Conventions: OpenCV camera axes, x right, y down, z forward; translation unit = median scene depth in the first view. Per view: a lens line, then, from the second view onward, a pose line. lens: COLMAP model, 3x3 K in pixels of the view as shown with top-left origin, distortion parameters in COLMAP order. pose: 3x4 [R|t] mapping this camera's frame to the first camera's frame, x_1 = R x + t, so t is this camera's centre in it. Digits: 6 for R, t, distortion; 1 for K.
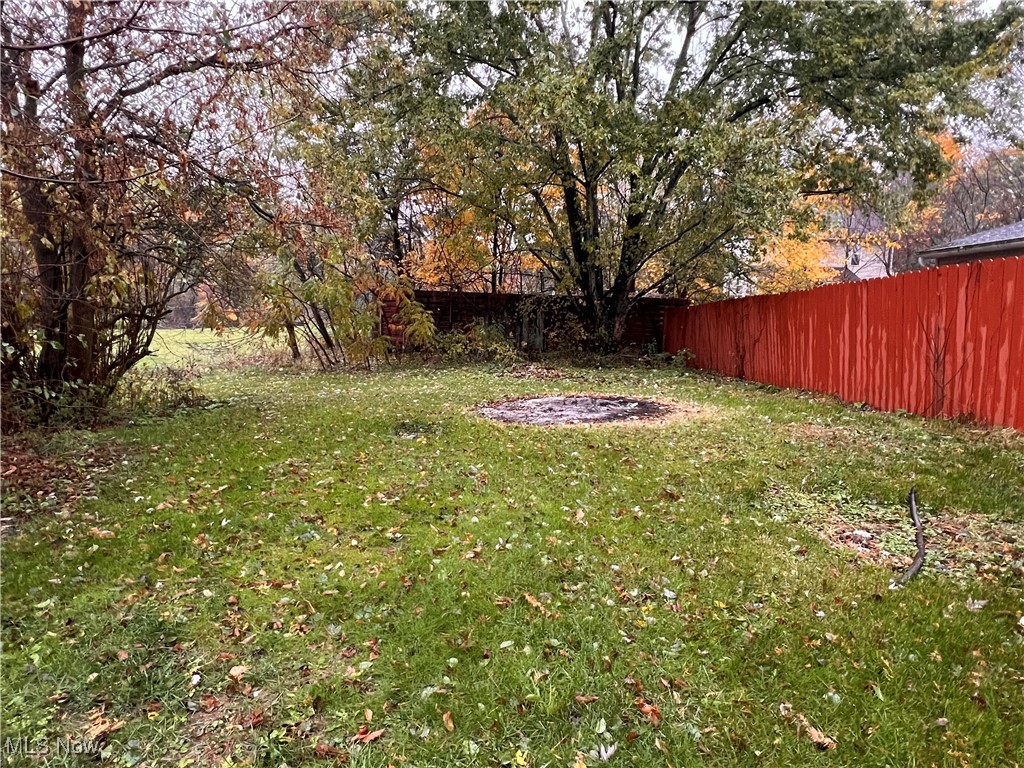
lens RADIAL K [[596.5, 0, 514.2], [0, 596.5, 384.3], [0, 0, 1]] dist [-0.002230, -0.001336]
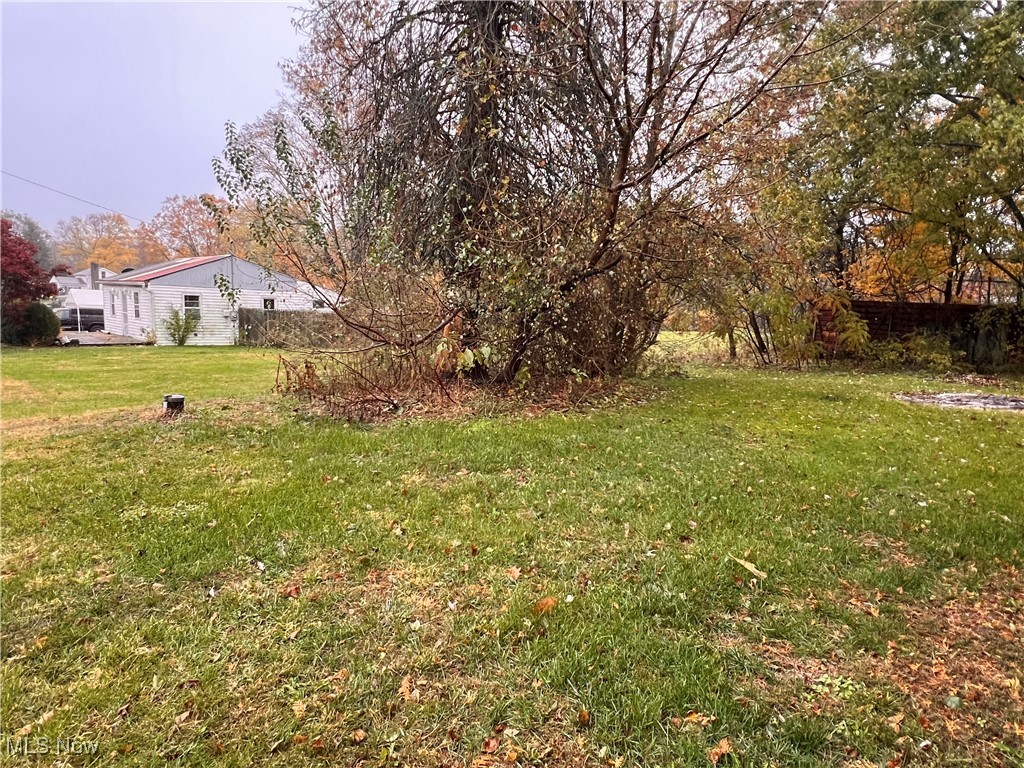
lens RADIAL K [[596.5, 0, 513.8], [0, 596.5, 388.2], [0, 0, 1]] dist [-0.002230, -0.001336]
pose [[0.776496, 0.092429, -0.623307, 0.048124], [-0.095765, 0.995003, 0.028245, 0.030372], [0.622803, 0.037759, 0.781467, -0.237845]]
